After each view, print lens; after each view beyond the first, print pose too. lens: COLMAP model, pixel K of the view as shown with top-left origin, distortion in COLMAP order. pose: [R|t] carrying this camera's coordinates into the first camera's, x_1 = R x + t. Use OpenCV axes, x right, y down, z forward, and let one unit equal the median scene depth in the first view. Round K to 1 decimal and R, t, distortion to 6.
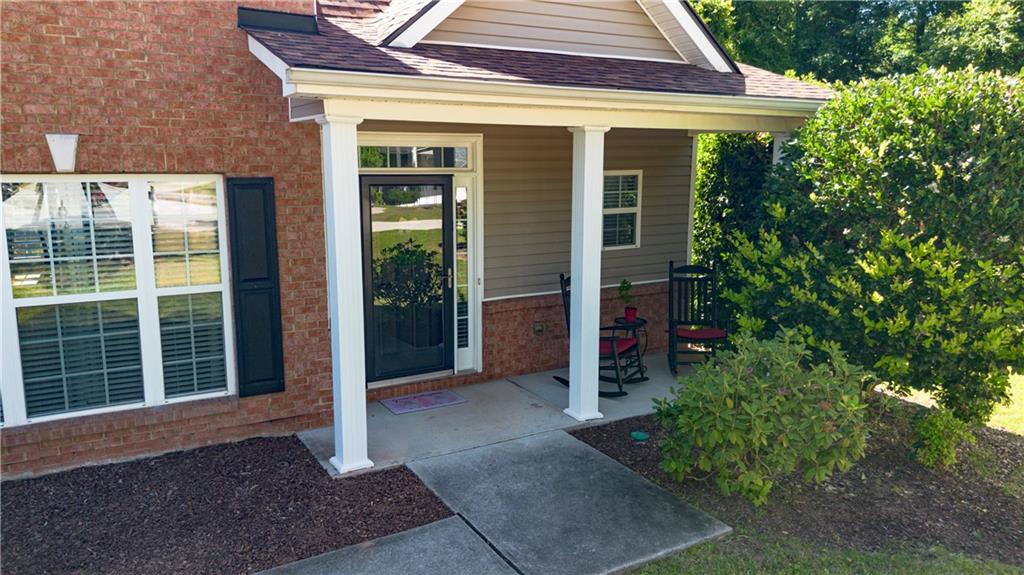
lens RADIAL K [[755.6, 0, 517.8], [0, 755.6, 290.0], [0, 0, 1]] dist [0.053829, -0.053875]
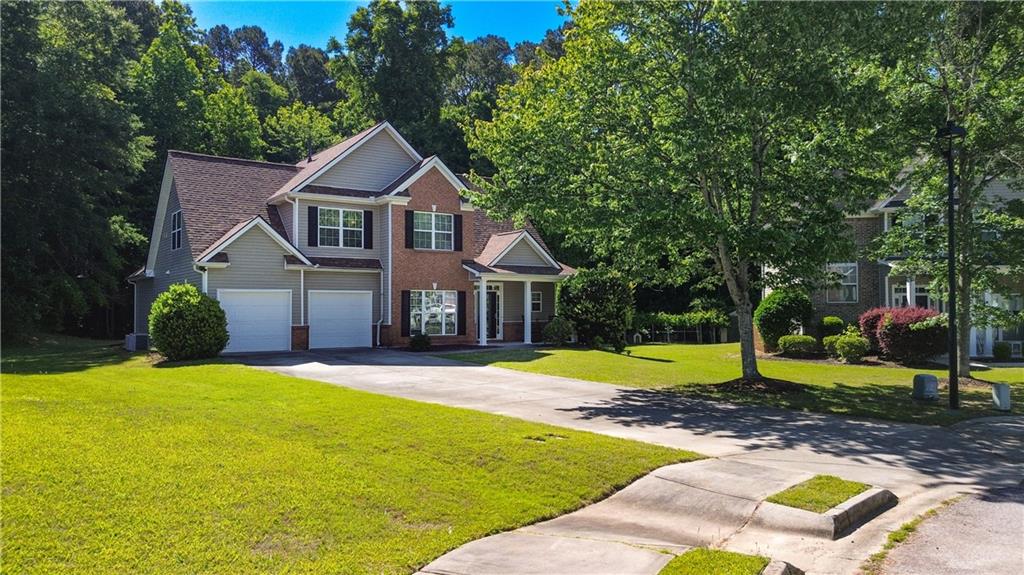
lens RADIAL K [[755.6, 0, 517.8], [0, 755.6, 290.0], [0, 0, 1]] dist [0.053829, -0.053875]
pose [[0.995800, 0.001252, 0.091543, -0.417840], [0.016720, 0.980602, -0.195294, 0.787430], [-0.090011, 0.196005, 0.976463, -3.727836]]
